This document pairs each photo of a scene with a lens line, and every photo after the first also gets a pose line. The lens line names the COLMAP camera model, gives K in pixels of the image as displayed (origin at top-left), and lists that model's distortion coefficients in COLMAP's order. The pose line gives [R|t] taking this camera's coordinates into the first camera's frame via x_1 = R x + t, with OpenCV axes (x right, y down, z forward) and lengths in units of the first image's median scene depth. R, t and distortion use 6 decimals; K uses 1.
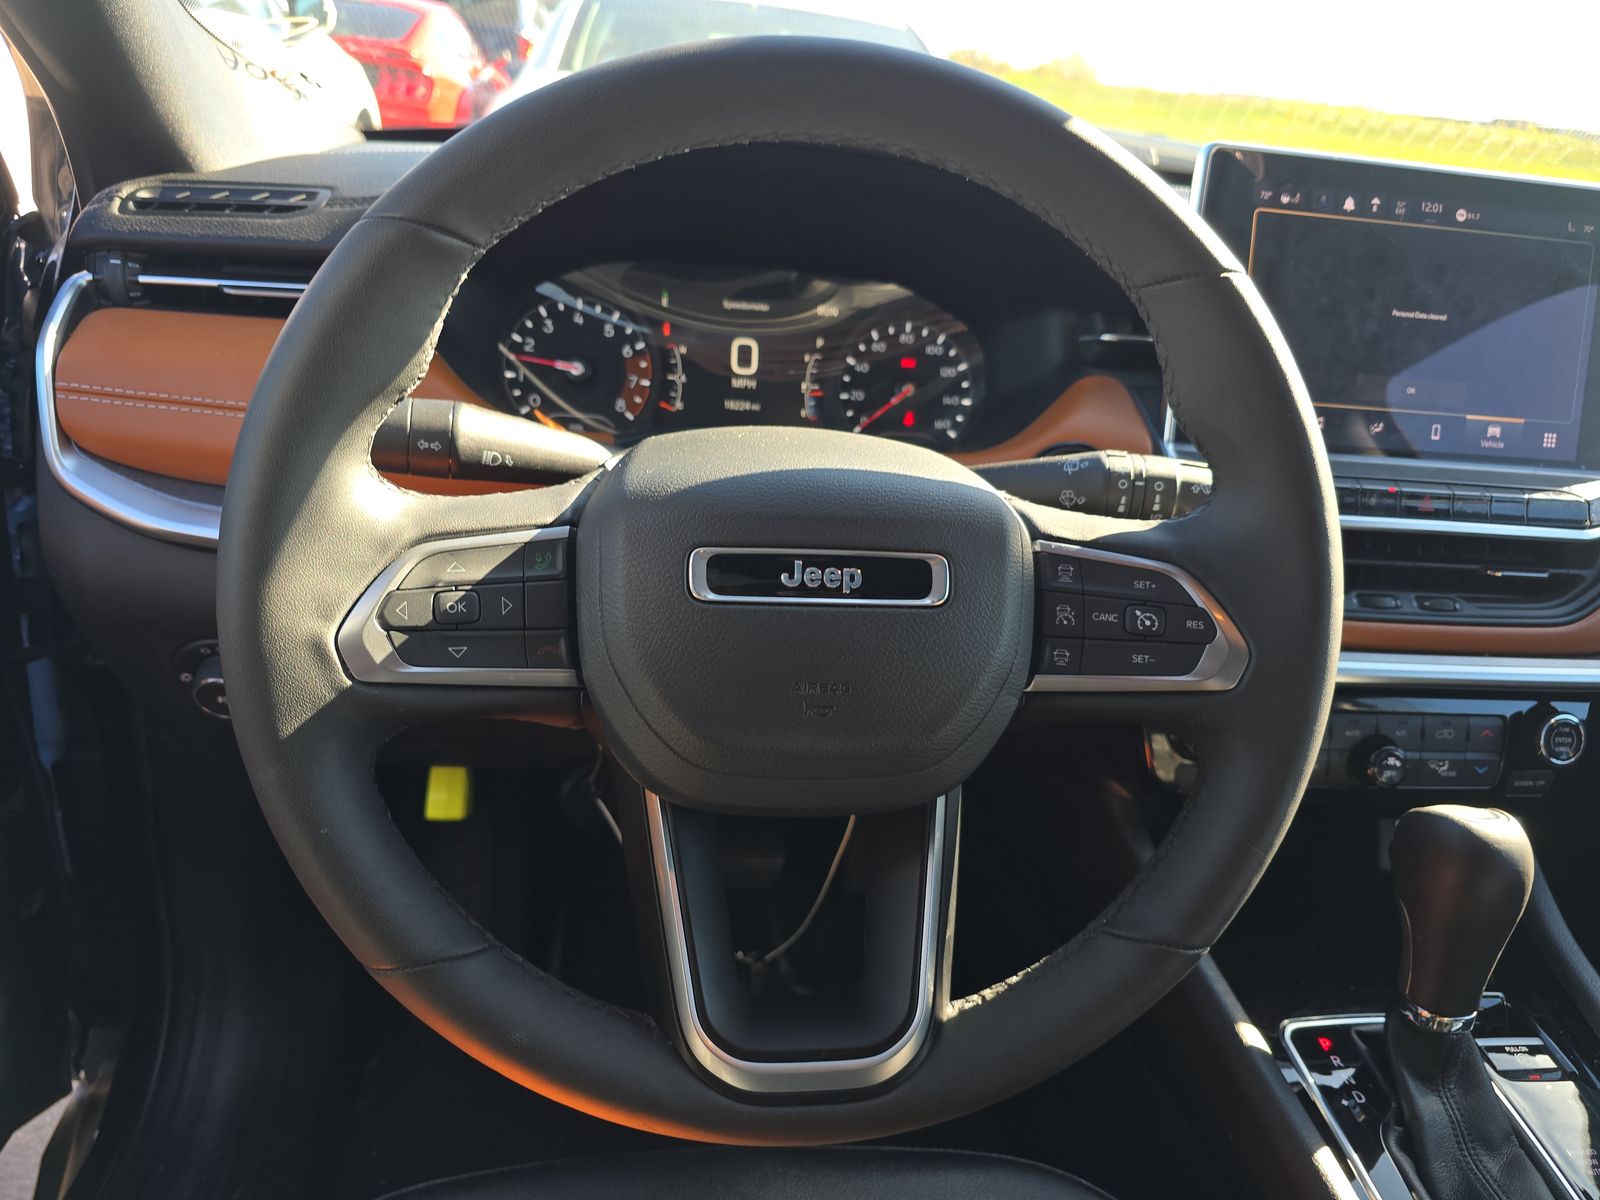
lens RADIAL K [[1086.6, 0, 810.2], [0, 1086.6, 608.2], [0, 0, 1]] dist [0.031809, -0.036196]
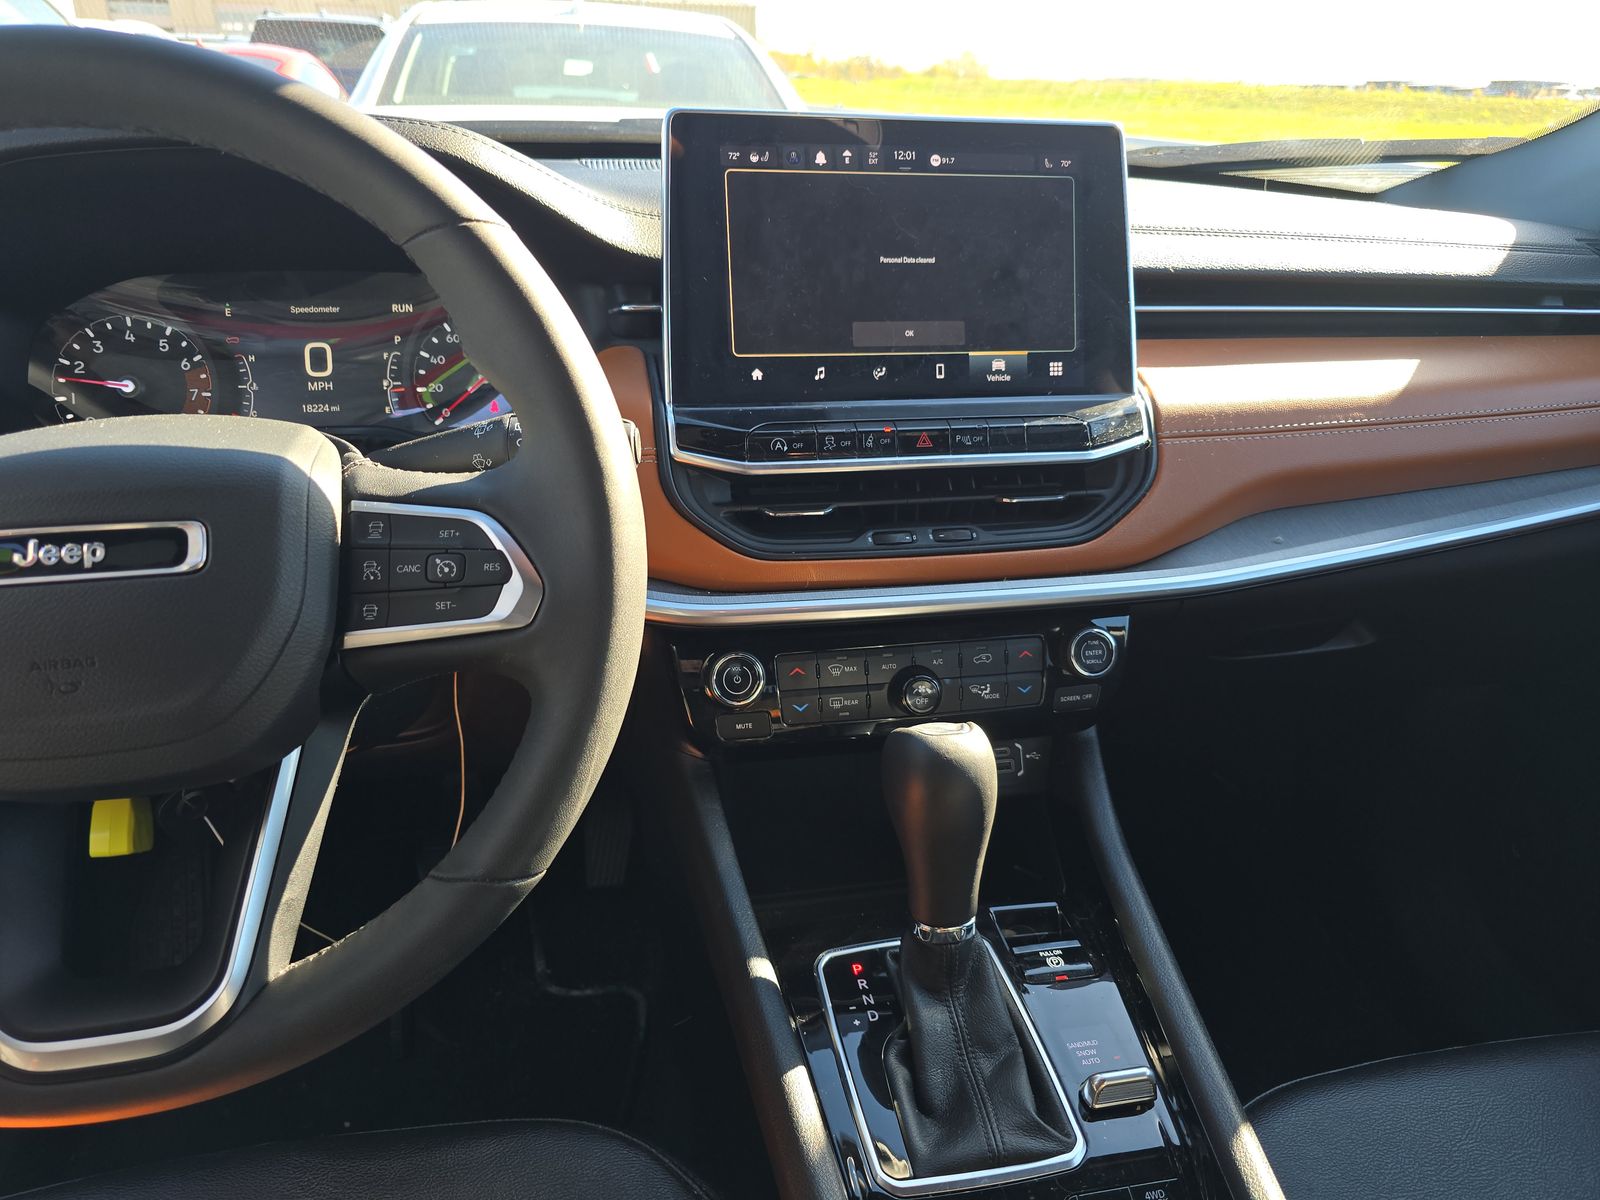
lens RADIAL K [[1086.6, 0, 805.6], [0, 1086.6, 604.9], [0, 0, 1]] dist [0.031809, -0.036196]
pose [[0.993583, -0.101625, 0.049643, 0.377352], [0.102194, 0.994723, -0.009047, 0.057418], [-0.048462, 0.014062, 0.998726, -0.023707]]
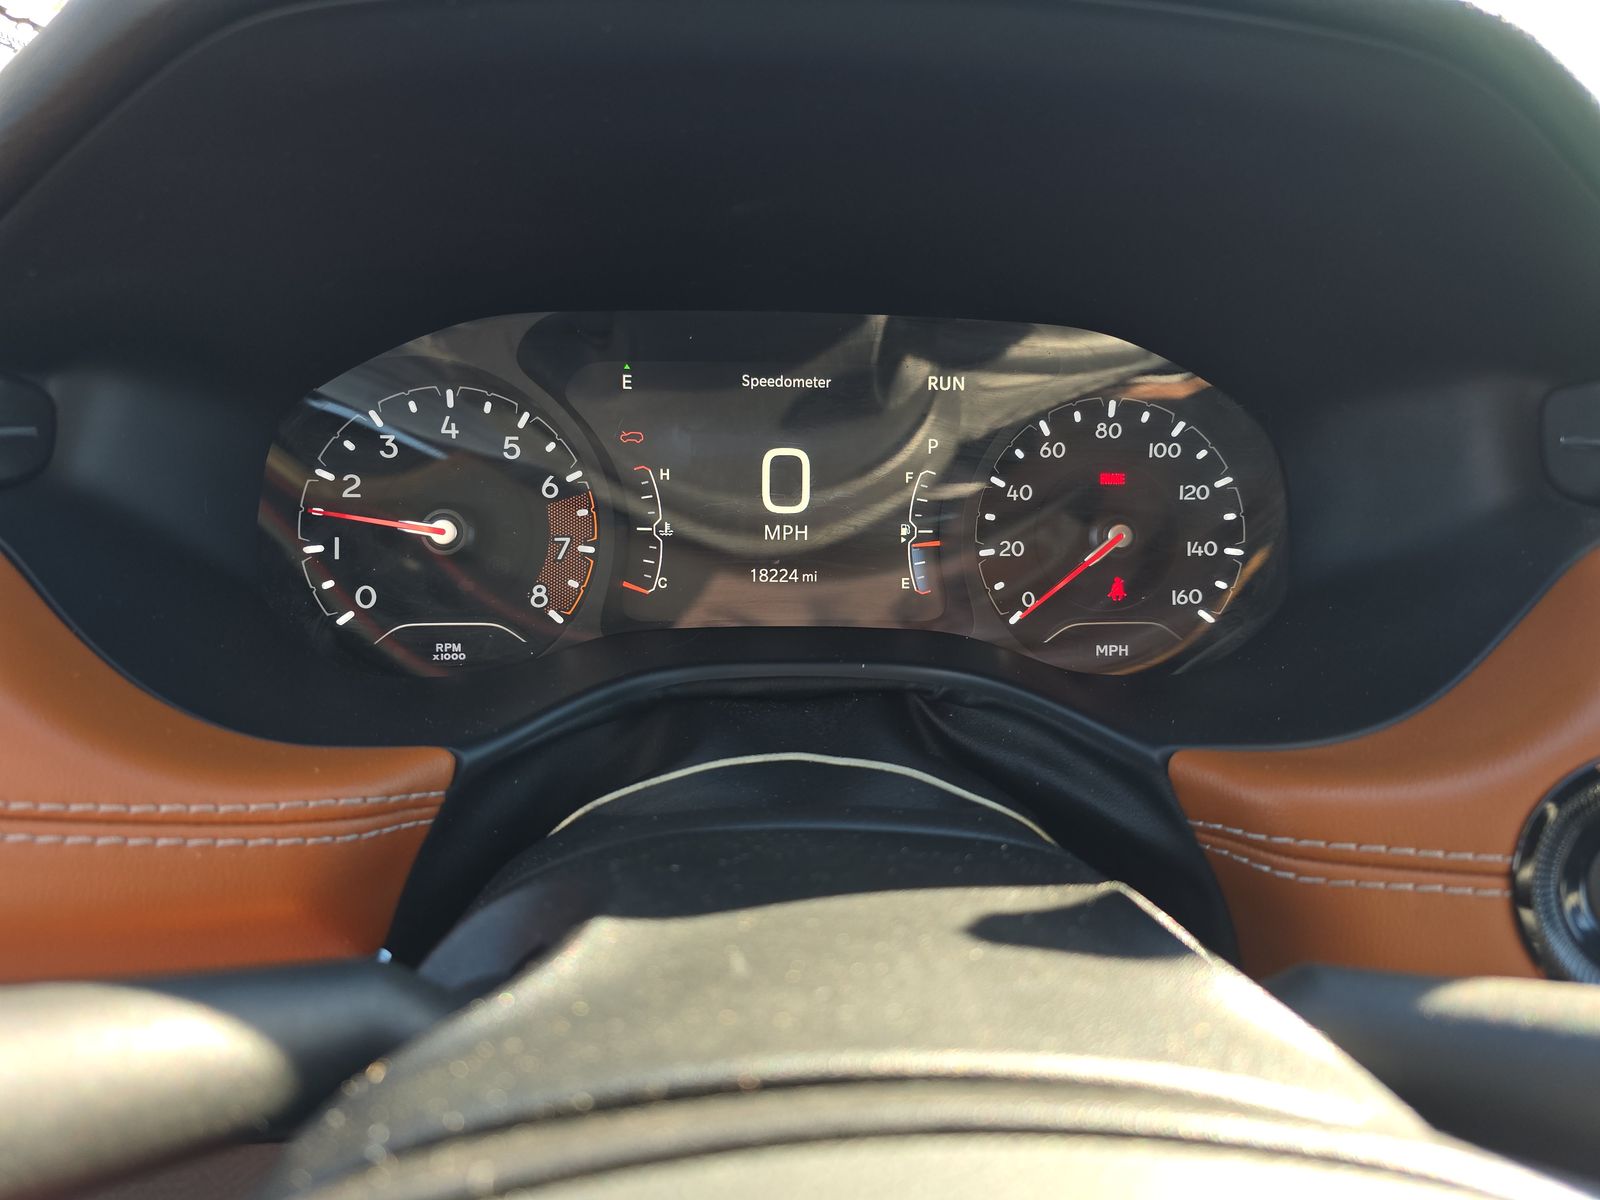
lens RADIAL K [[1086.6, 0, 808.4], [0, 1086.6, 600.1], [0, 0, 1]] dist [0.031809, -0.036196]
pose [[0.997241, -0.032887, -0.066548, -0.021601], [0.031952, 0.999376, -0.015064, -0.202843], [0.067002, 0.012896, 0.997670, 0.599816]]
